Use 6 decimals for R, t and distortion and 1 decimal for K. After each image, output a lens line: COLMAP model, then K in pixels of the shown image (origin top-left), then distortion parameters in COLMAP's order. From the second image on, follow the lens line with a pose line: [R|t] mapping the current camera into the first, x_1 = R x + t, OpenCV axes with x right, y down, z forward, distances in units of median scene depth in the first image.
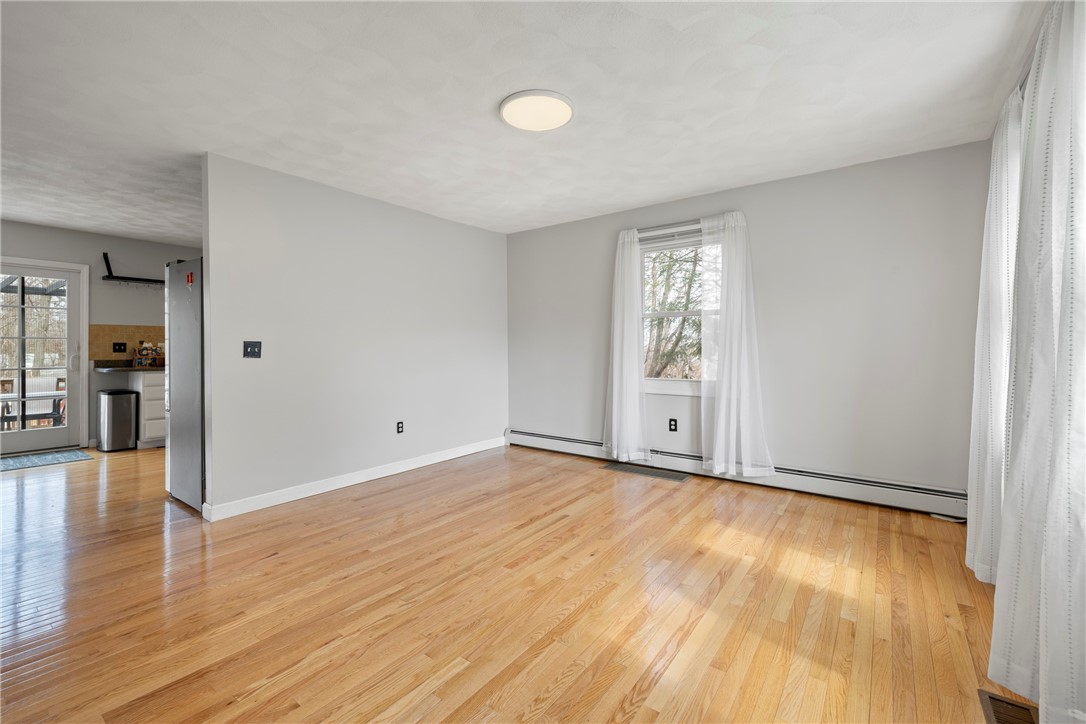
lens RADIAL K [[462.6, 0, 548.4], [0, 462.6, 348.2], [0, 0, 1]] dist [0.002409, -0.000086]
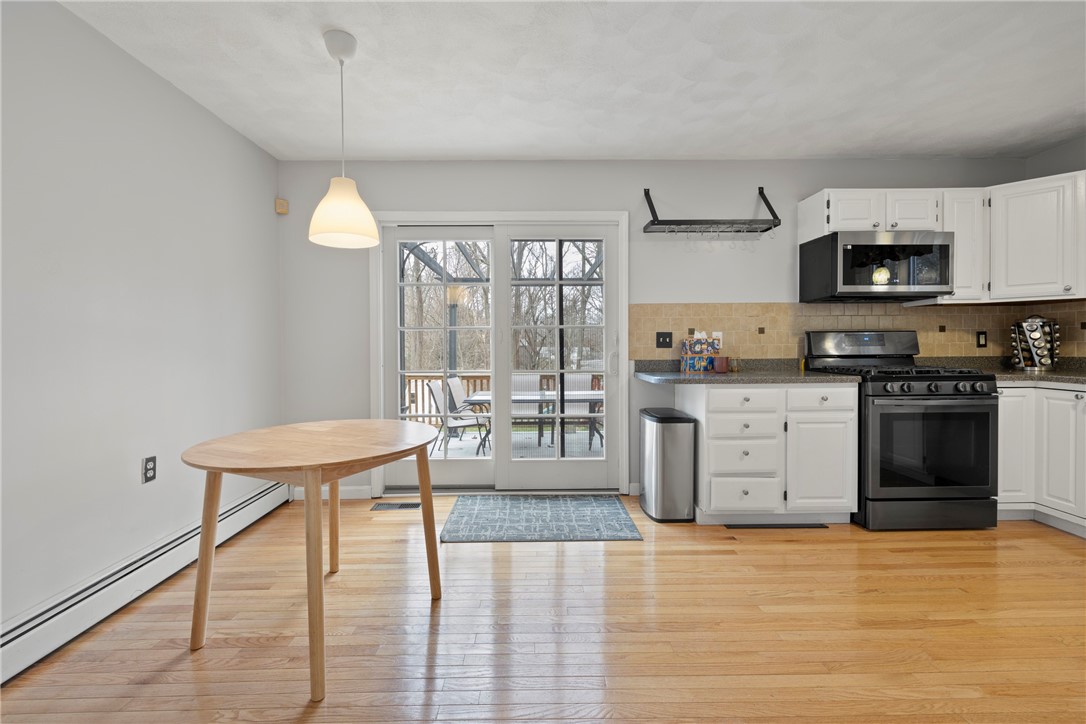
lens RADIAL K [[462.6, 0, 540.6], [0, 462.6, 351.1], [0, 0, 1]] dist [0.002409, -0.000086]
pose [[0.607333, 0.007938, -0.794407, -0.551919], [0.006711, 0.999863, 0.015121, 0.003226], [0.794419, -0.014515, 0.607197, 0.510251]]
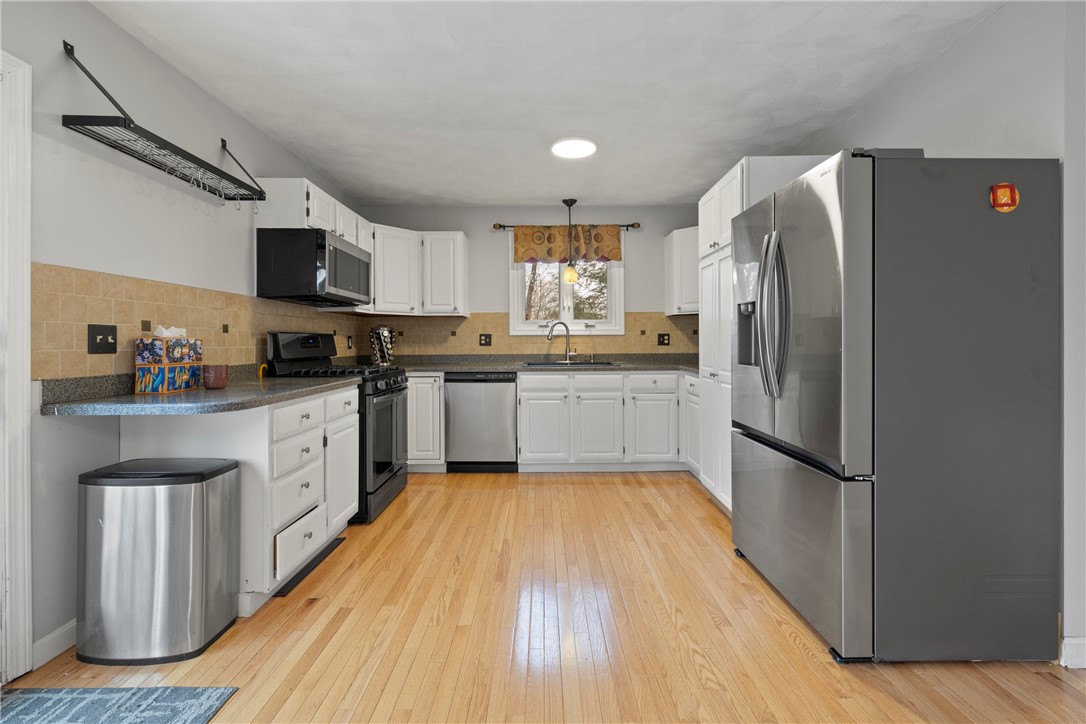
lens RADIAL K [[462.6, 0, 547.3], [0, 462.6, 342.1], [0, 0, 1]] dist [0.002409, -0.000086]
pose [[0.797125, -0.002963, 0.603808, -0.897099], [0.004492, 0.999989, -0.001023, 0.002576], [-0.603798, 0.003527, 0.797129, 0.553578]]
